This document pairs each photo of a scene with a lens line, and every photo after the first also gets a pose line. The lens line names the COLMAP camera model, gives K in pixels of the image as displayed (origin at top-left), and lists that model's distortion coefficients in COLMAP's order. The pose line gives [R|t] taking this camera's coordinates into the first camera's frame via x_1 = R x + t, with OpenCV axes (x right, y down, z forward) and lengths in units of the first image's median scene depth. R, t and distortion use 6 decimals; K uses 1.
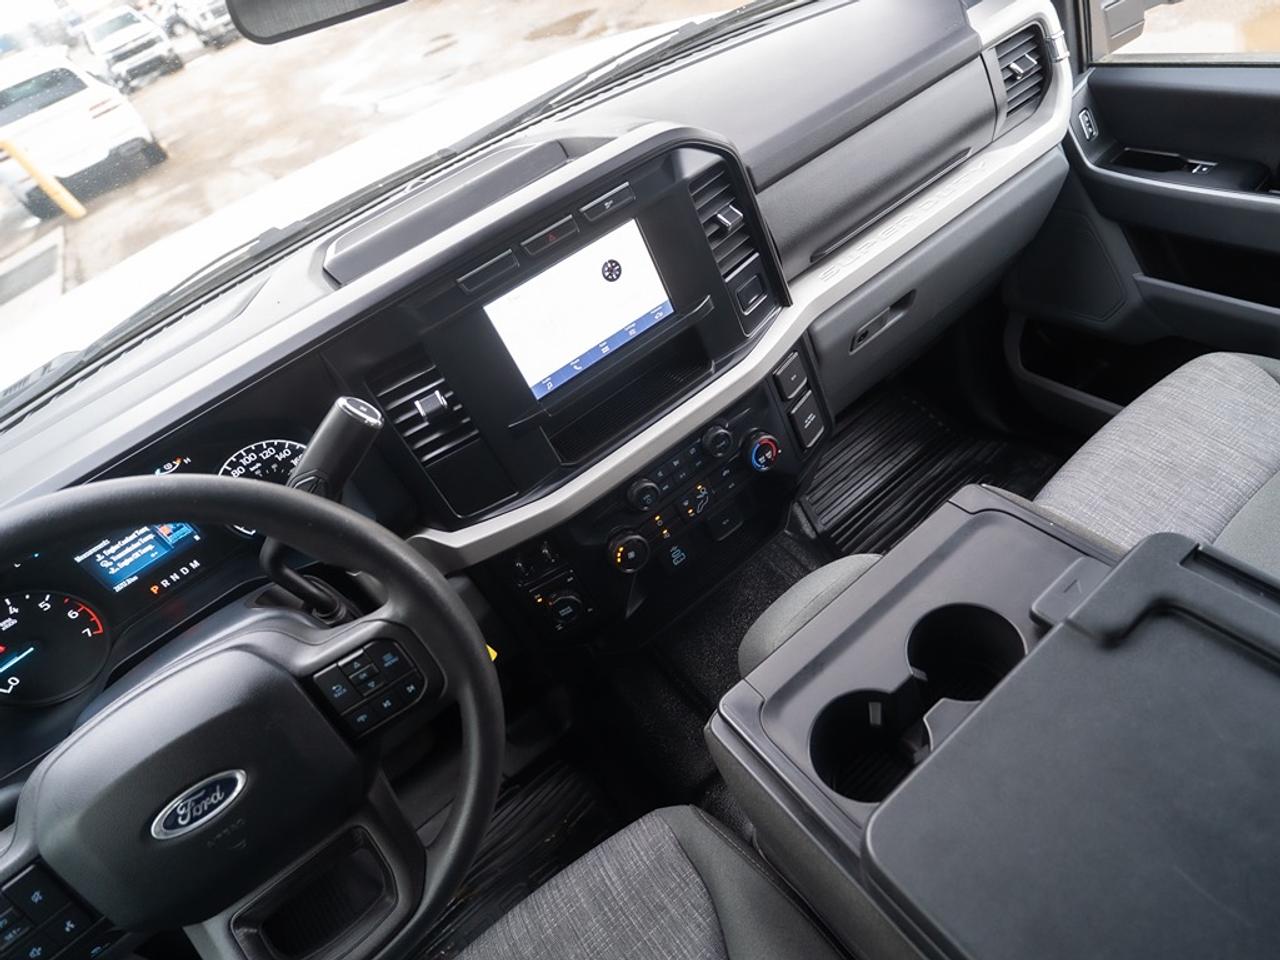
lens RADIAL K [[785.9, 0, 714.1], [0, 785.9, 479.4], [0, 0, 1]] dist [-0.017580, 0.002085]
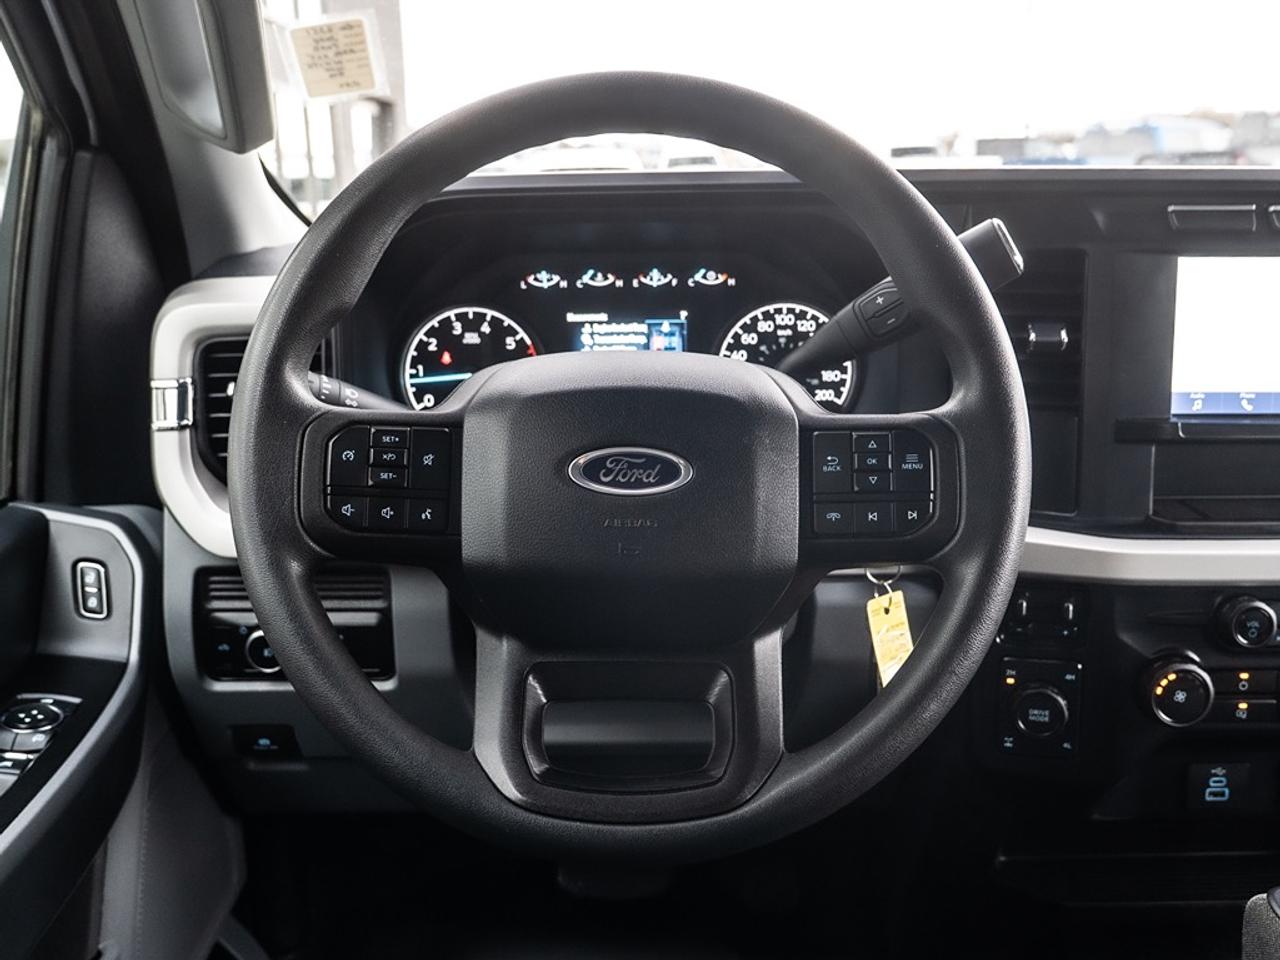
lens RADIAL K [[1163.8, 0, 640.0], [0, 1163.8, 480.0], [0, 0, 1]] dist [-0.035226, 0.006006]
pose [[0.763199, 0.417773, -0.492943, -0.050912], [-0.568349, 0.796966, -0.204512, 0.368865], [0.307419, 0.436247, 0.845684, 0.025489]]
